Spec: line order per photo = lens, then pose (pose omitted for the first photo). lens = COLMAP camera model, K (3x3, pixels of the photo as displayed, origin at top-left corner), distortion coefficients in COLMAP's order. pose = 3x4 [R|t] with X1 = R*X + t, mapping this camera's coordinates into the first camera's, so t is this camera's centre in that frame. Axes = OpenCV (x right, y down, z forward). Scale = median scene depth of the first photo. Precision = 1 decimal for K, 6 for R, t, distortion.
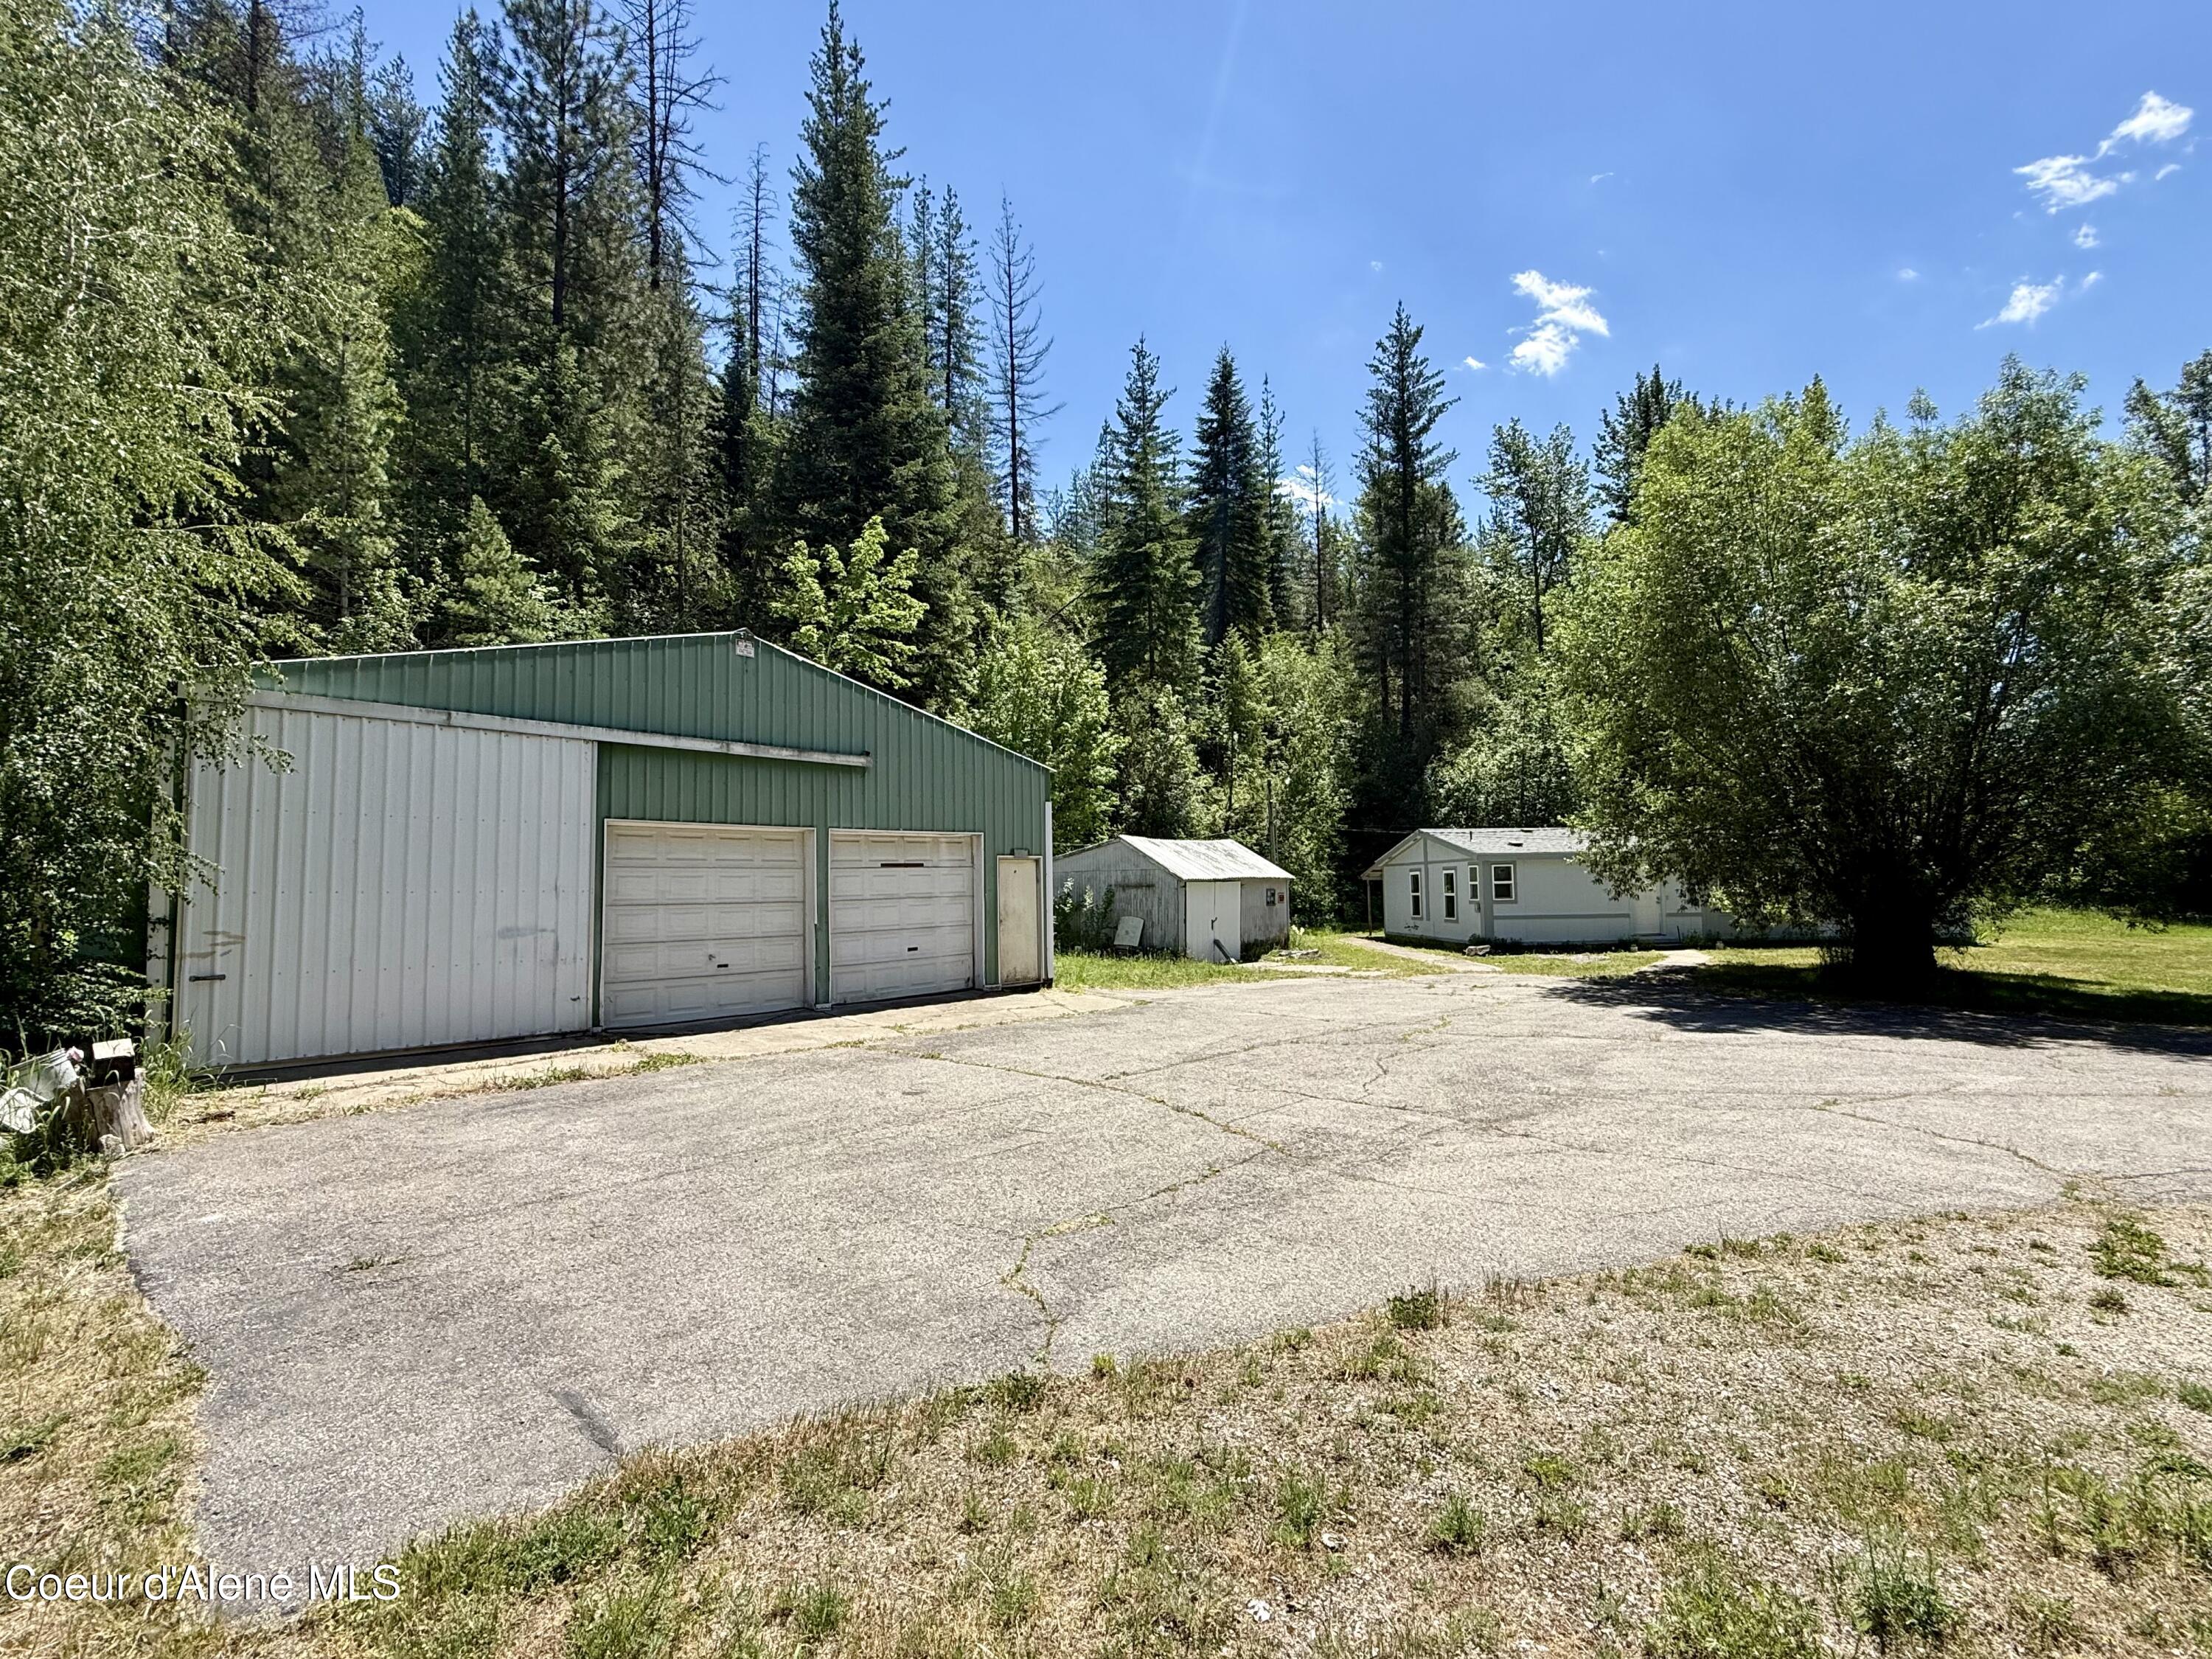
lens RADIAL K [[1008.4, 0, 1108.4], [0, 1008.4, 824.9], [0, 0, 1]] dist [-0.001834, 0.000069]
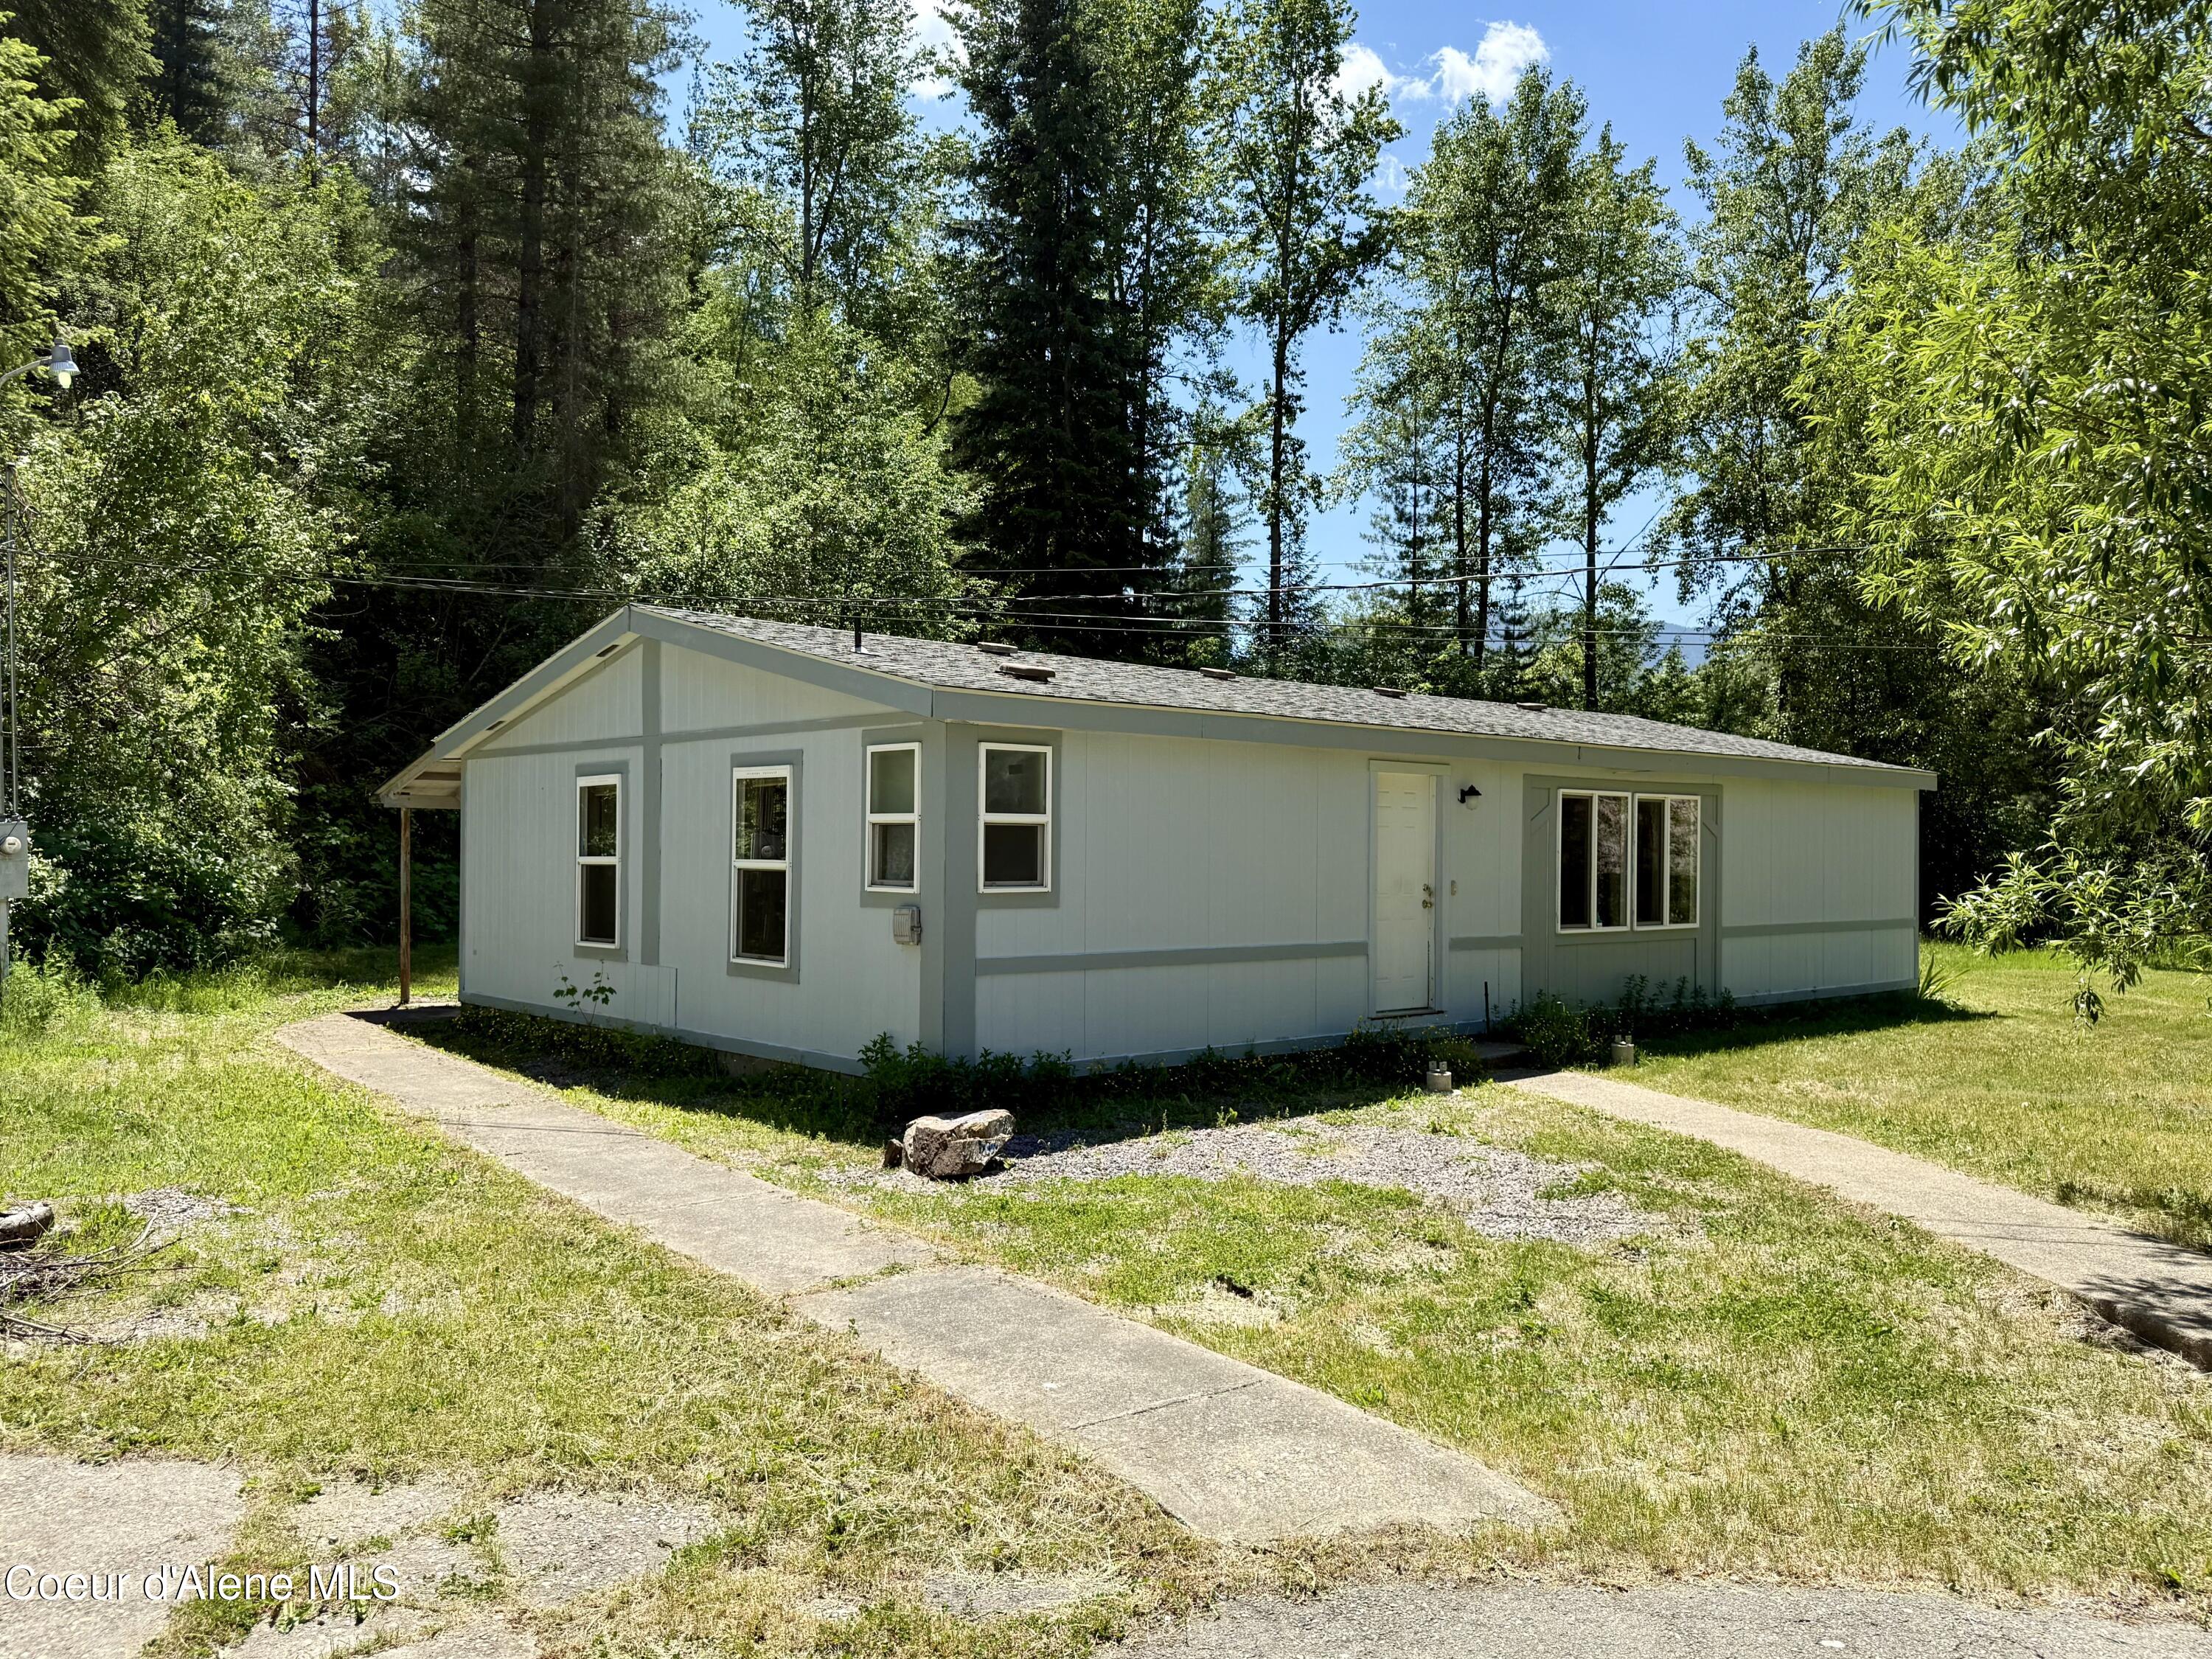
lens RADIAL K [[1629.6, 0, 1105.2], [0, 1629.6, 844.6], [0, 0, 1]] dist [0.007618, 0.000788]
pose [[0.788452, 0.023458, 0.614648, 0.145358], [-0.059582, 0.997486, 0.038361, 0.039702], [-0.612203, -0.066868, 0.787868, 0.574434]]
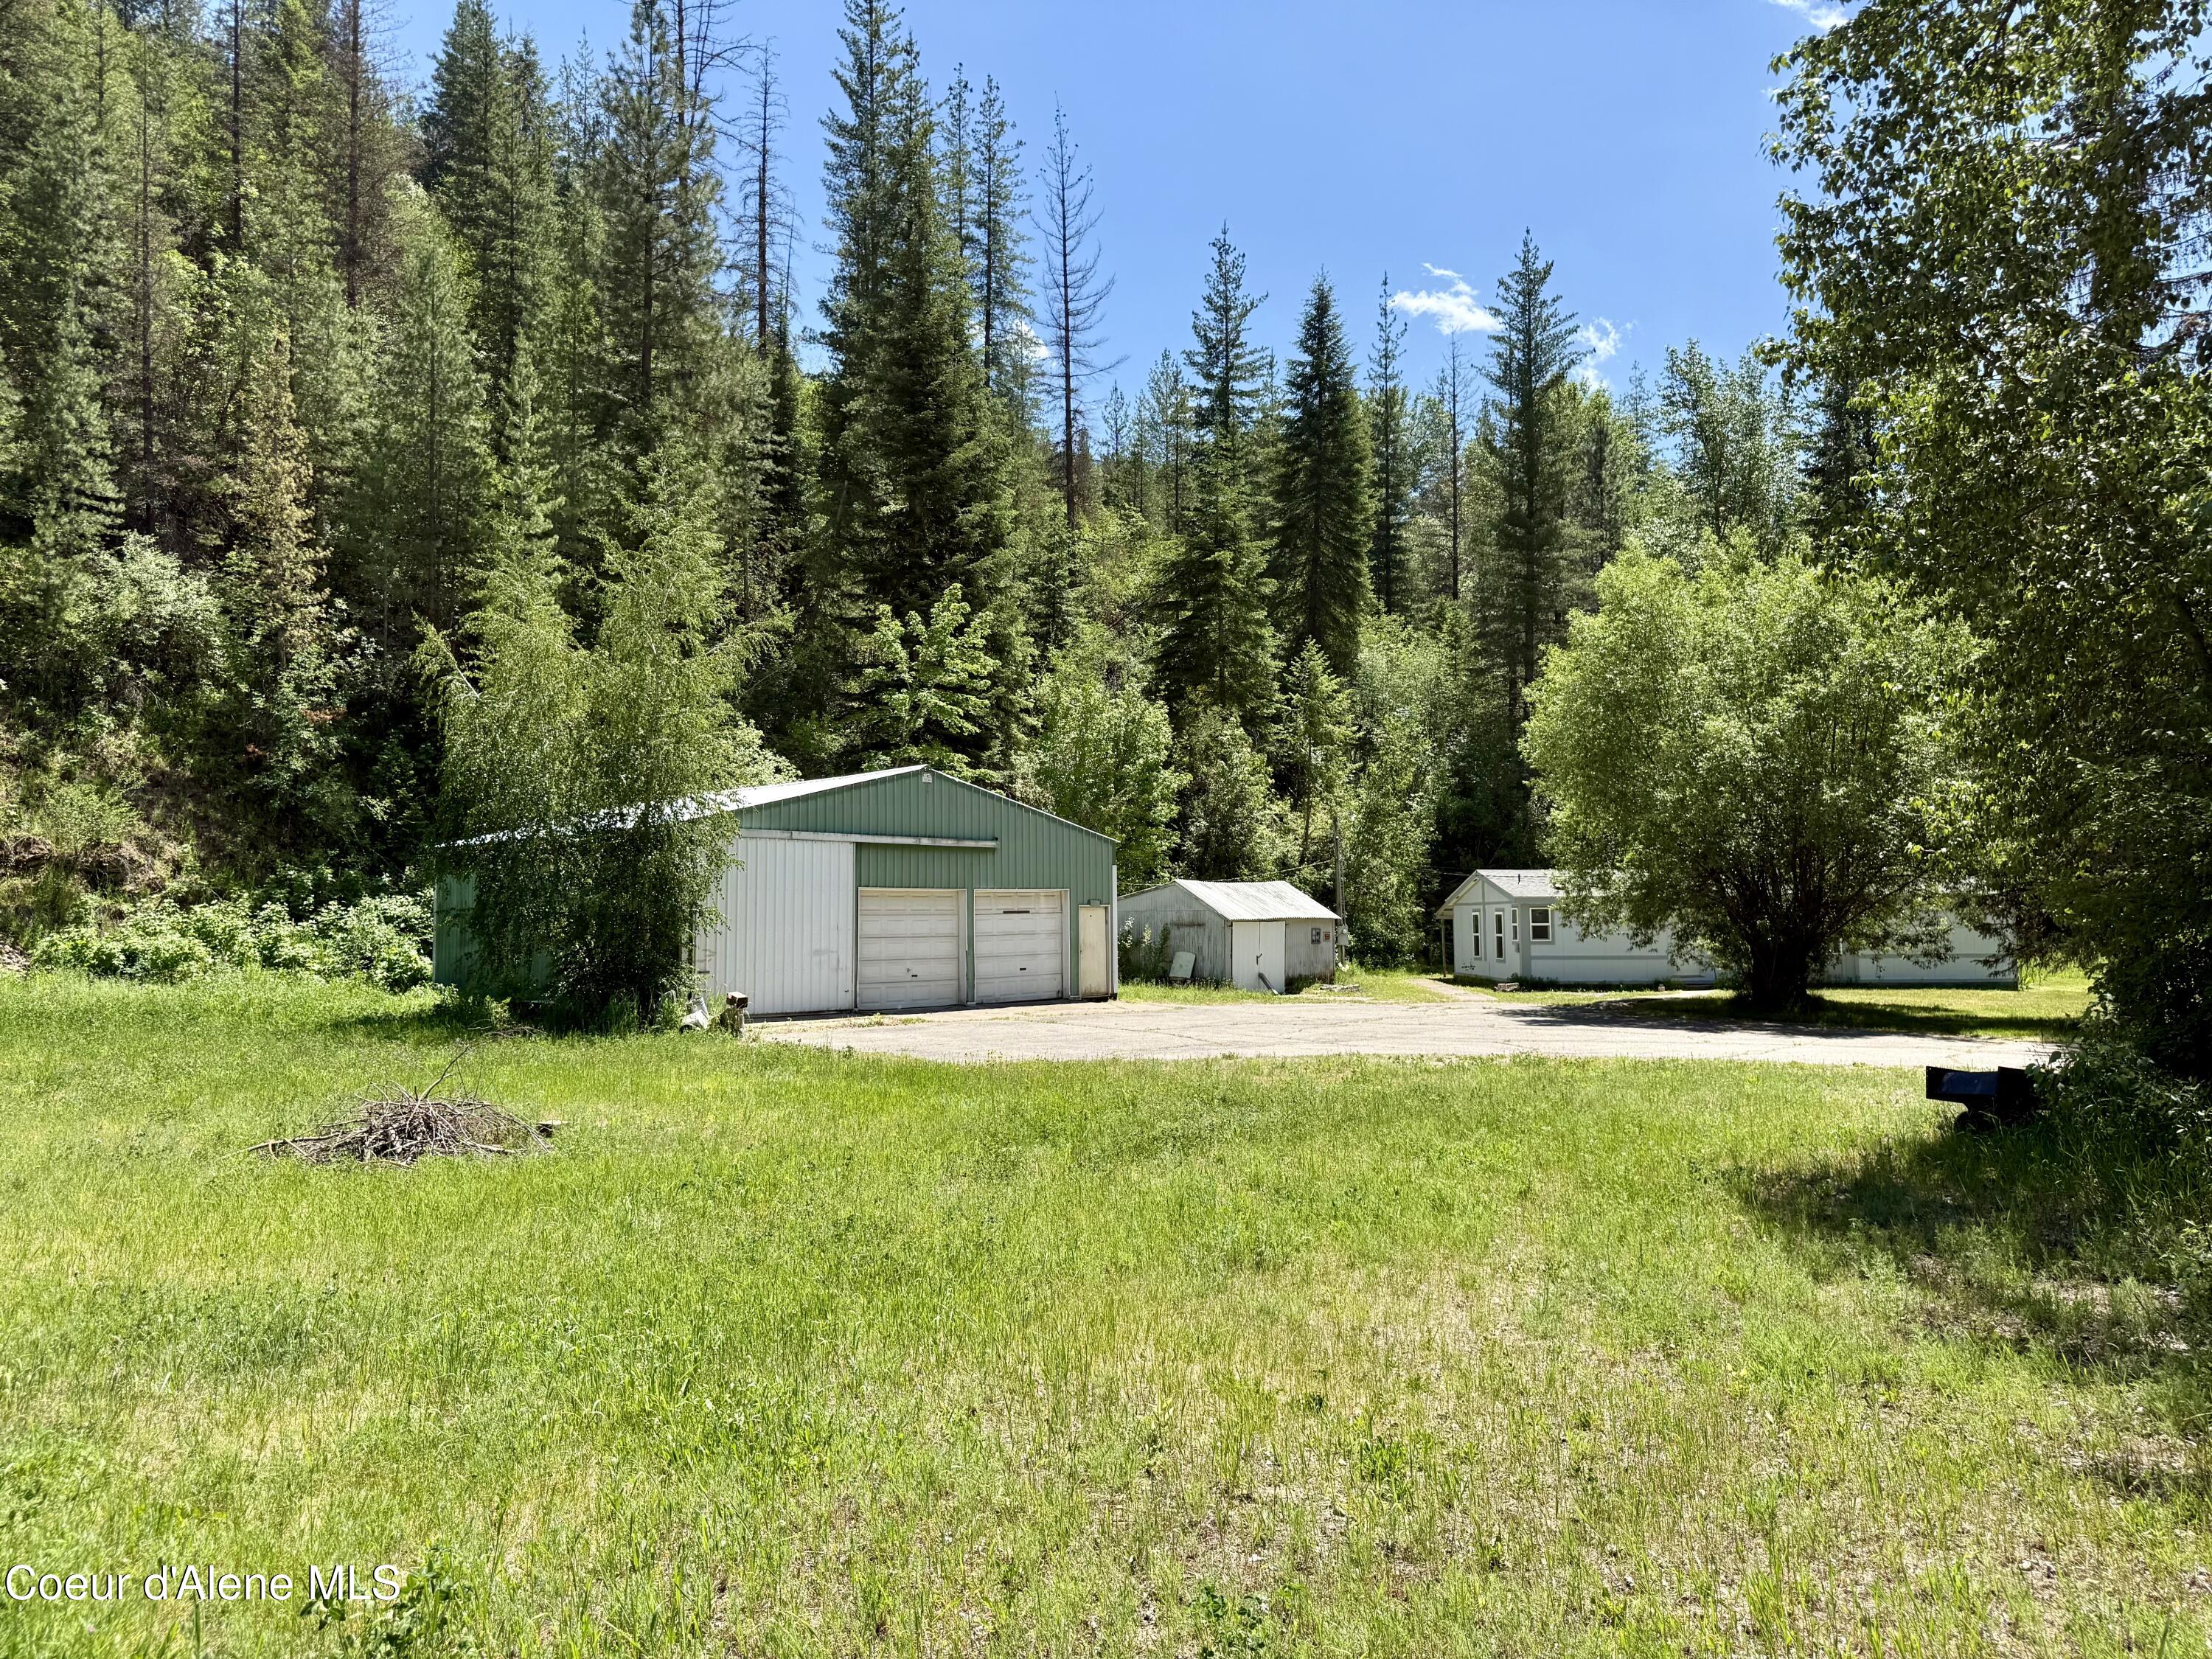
lens RADIAL K [[1538.9, 0, 1100.0], [0, 1538.9, 827.3], [0, 0, 1]] dist [0.059687, 0.000487]
pose [[0.998247, 0.004494, -0.059018, 0.021761], [-0.004320, 0.999986, 0.003076, -0.039843], [0.059031, -0.002816, 0.998252, -0.540181]]
